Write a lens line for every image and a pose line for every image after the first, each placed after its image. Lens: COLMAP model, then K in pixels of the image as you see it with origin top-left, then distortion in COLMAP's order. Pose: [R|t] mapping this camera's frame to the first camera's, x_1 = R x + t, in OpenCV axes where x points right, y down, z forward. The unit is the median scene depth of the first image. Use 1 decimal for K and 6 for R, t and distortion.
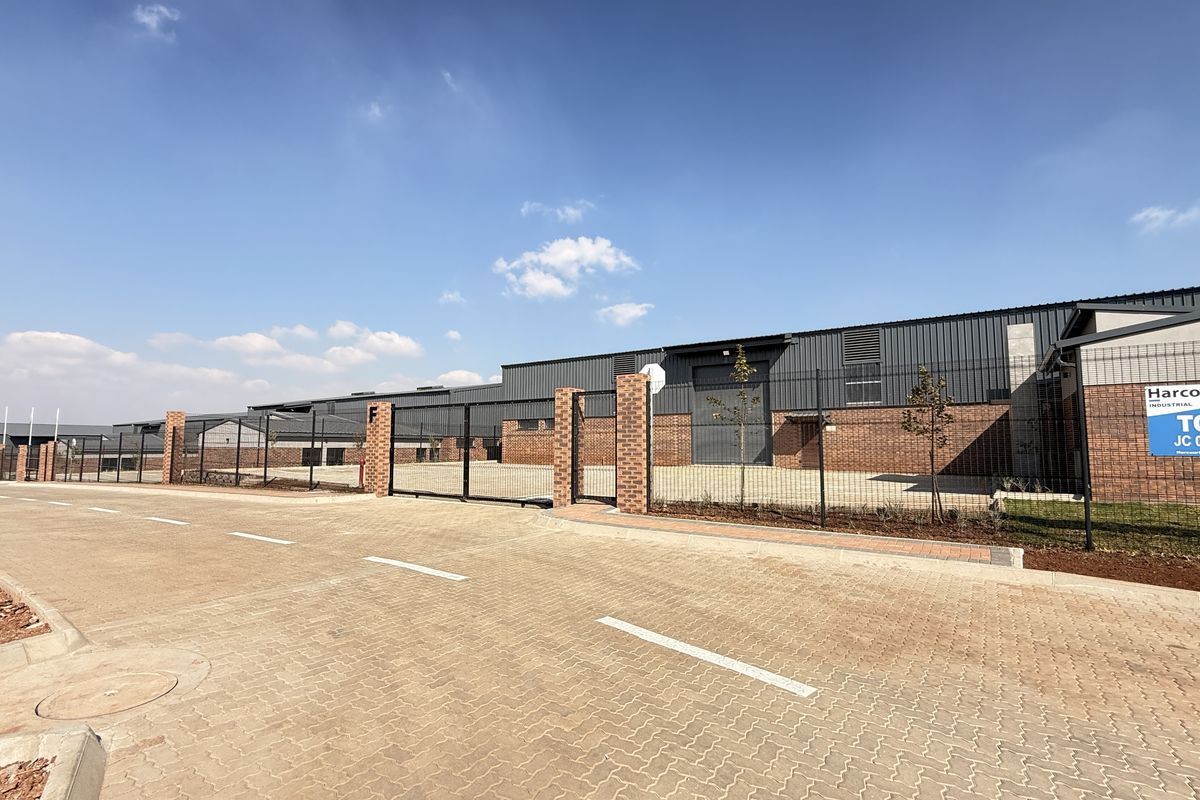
lens RADIAL K [[563.6, 0, 600.0], [0, 563.6, 400.0], [0, 0, 1]] dist [0.014871, -0.000129]
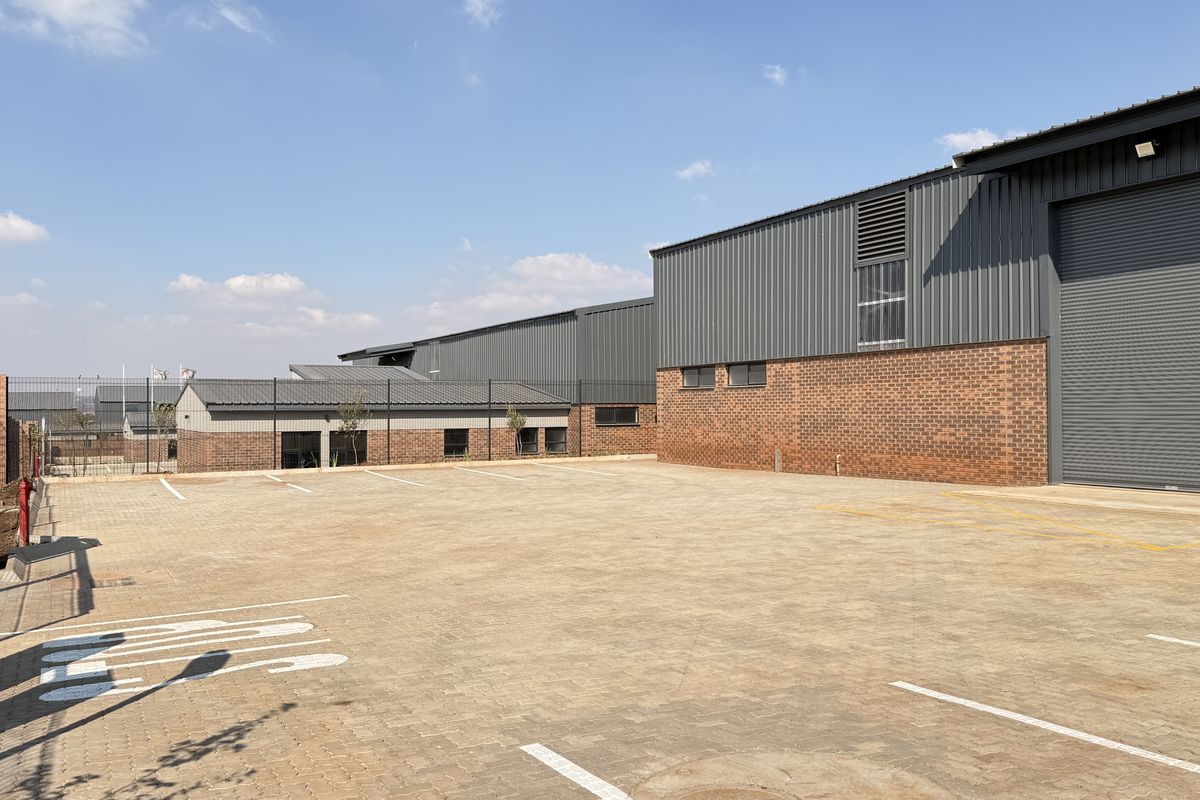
lens RADIAL K [[1001.1, 0, 597.9], [0, 1001.1, 414.5], [0, 0, 1]] dist [0.000447, -0.003175]
pose [[0.888361, -0.005818, -0.459108, 0.207880], [0.045804, 0.996055, 0.076007, 0.011057], [0.456855, -0.088551, 0.885123, 0.330419]]
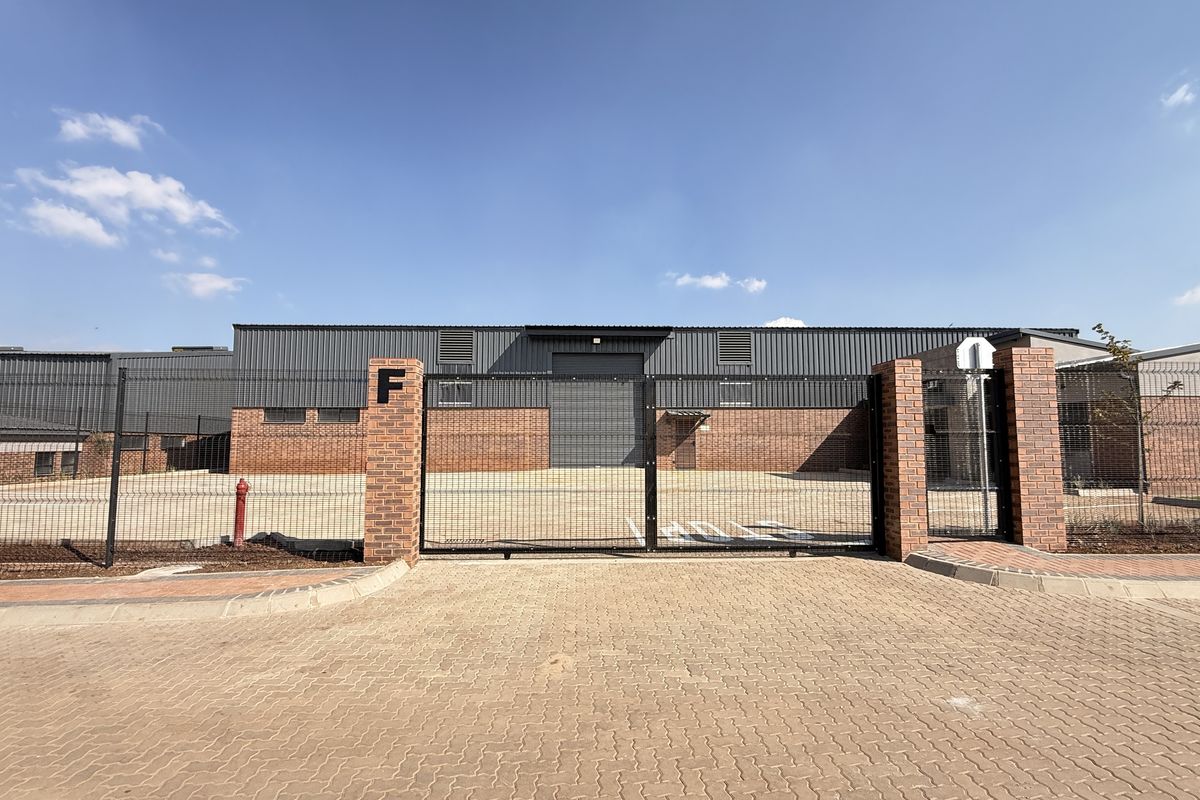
lens RADIAL K [[563.6, 0, 600.0], [0, 563.6, 400.0], [0, 0, 1]] dist [0.014871, -0.000129]
pose [[0.795531, 0.043815, 0.604326, -0.299396], [-0.046570, 0.998853, -0.011115, 0.019016], [-0.604120, -0.019302, 0.796660, 0.296076]]
